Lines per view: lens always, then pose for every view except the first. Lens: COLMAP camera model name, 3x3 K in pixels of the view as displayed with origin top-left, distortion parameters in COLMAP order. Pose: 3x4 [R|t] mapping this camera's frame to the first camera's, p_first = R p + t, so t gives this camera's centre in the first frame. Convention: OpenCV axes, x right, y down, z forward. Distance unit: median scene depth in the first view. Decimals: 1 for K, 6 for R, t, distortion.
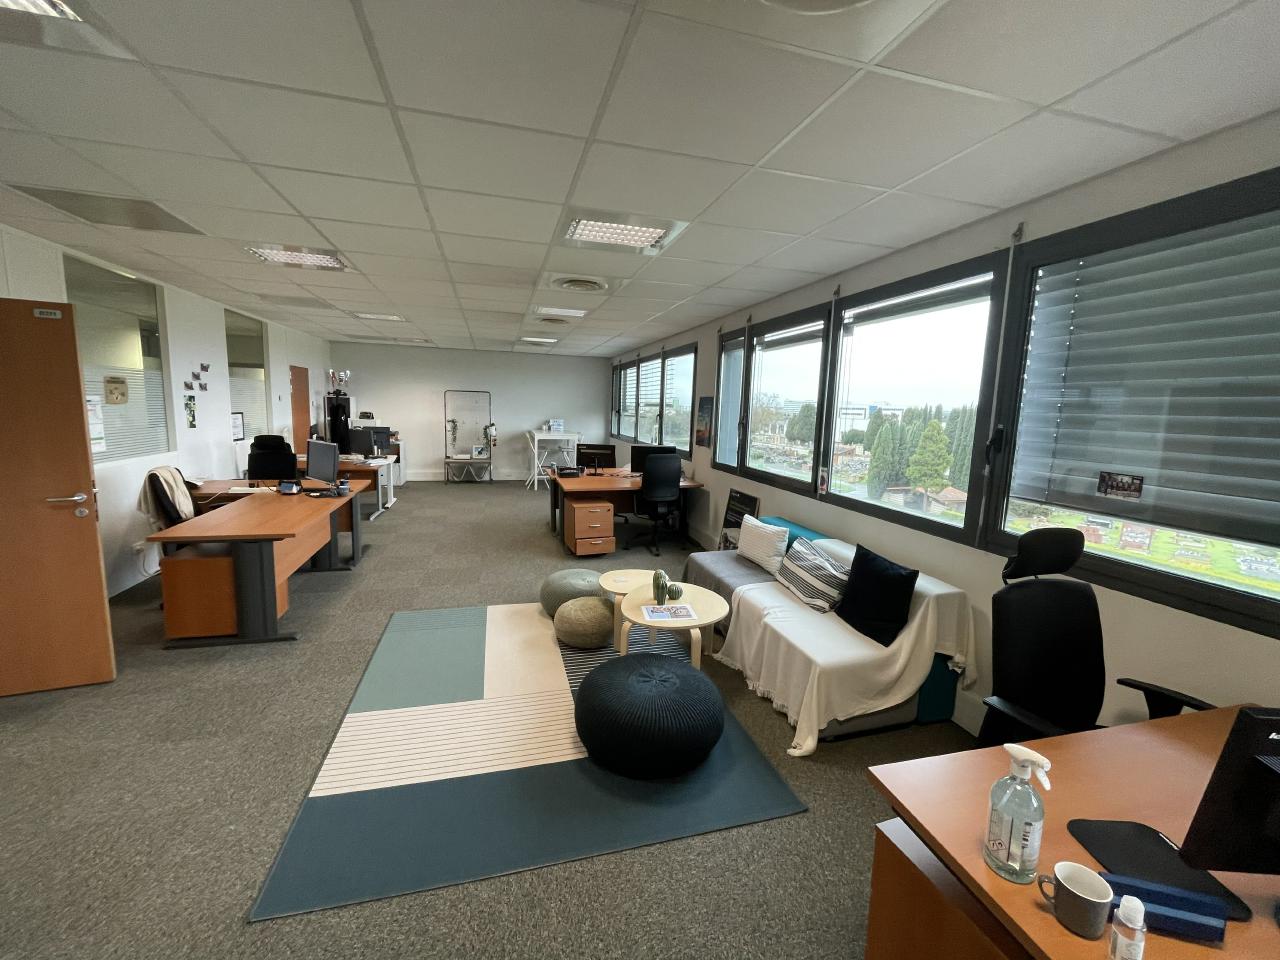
lens RADIAL K [[515.8, 0, 640.0], [0, 515.8, 480.0], [0, 0, 1]] dist [-0.002237, -0.000089]
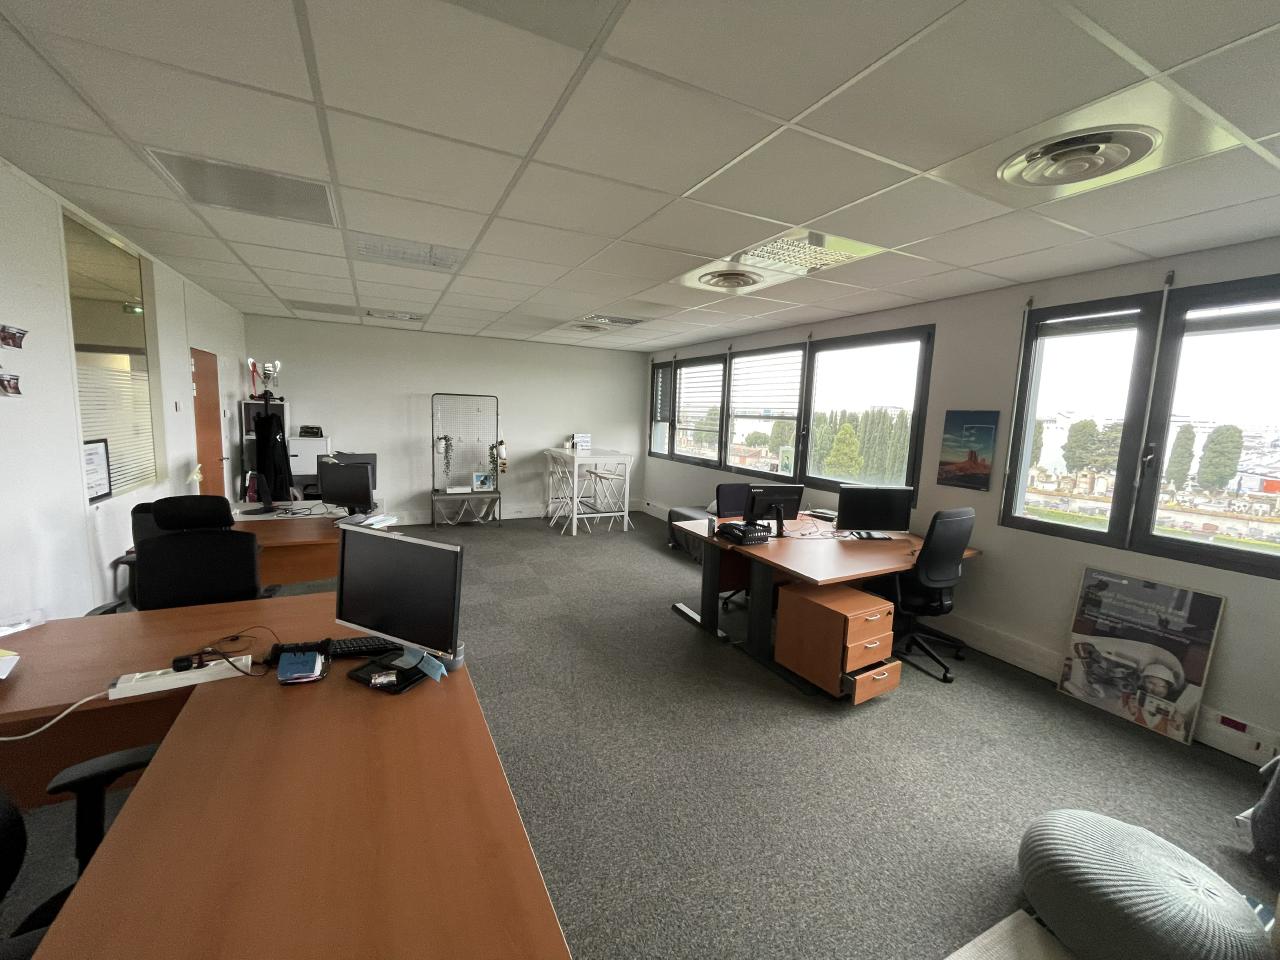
lens RADIAL K [[515.8, 0, 640.0], [0, 515.8, 480.0], [0, 0, 1]] dist [-0.002237, -0.000089]
pose [[0.981441, -0.021722, 0.190528, -0.253880], [0.022574, 0.999743, -0.002300, -0.054371], [-0.190429, 0.006558, 0.981679, 0.294097]]
